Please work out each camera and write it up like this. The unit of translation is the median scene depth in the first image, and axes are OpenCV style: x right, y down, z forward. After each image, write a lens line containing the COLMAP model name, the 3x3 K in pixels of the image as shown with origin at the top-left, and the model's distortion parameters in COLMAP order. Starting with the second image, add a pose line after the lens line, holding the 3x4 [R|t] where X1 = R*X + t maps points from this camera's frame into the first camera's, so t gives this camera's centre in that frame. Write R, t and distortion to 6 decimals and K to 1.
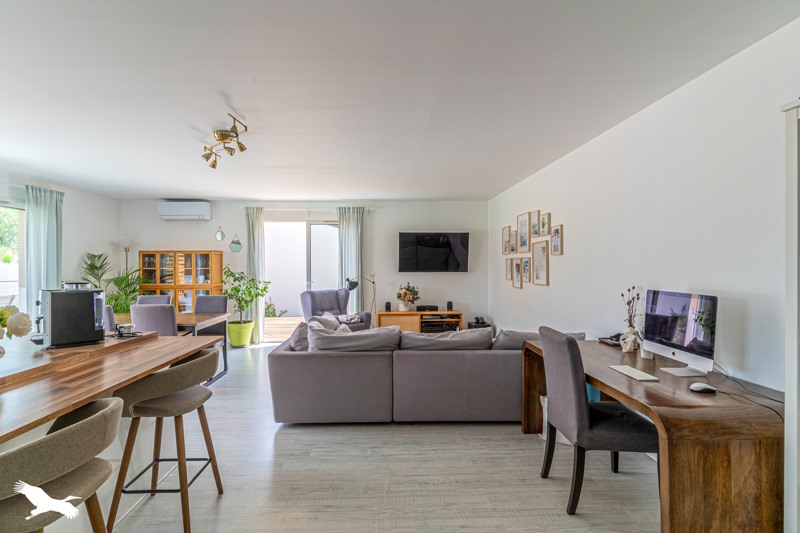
lens RADIAL K [[387.9, 0, 390.2], [0, 387.9, 262.2], [0, 0, 1]] dist [0.003572, -0.003415]
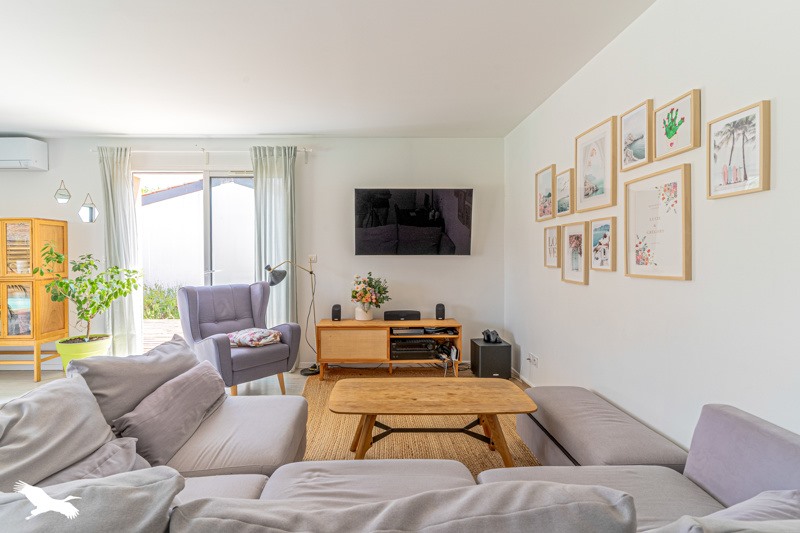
lens RADIAL K [[387.9, 0, 368.0], [0, 387.9, 257.0], [0, 0, 1]] dist [0.003572, -0.003415]
pose [[0.999075, -0.001156, -0.042980, 0.070476], [0.001670, 0.999928, 0.011924, 0.021906], [0.042963, -0.011985, 0.999005, 0.412224]]
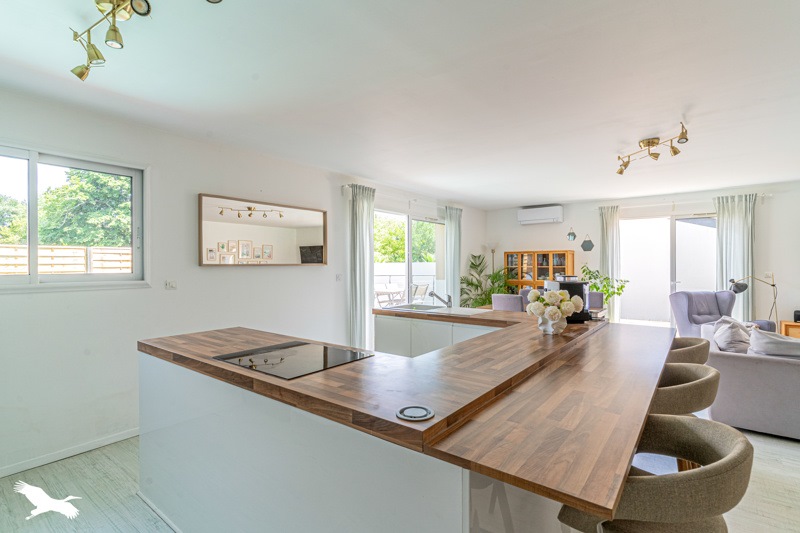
lens RADIAL K [[387.9, 0, 389.1], [0, 387.9, 264.0], [0, 0, 1]] dist [0.003572, -0.003415]
pose [[0.765323, 0.000605, -0.643646, -0.137621], [0.003196, 0.999984, 0.004740, 0.001571], [0.643638, -0.005685, 0.765309, -0.141163]]
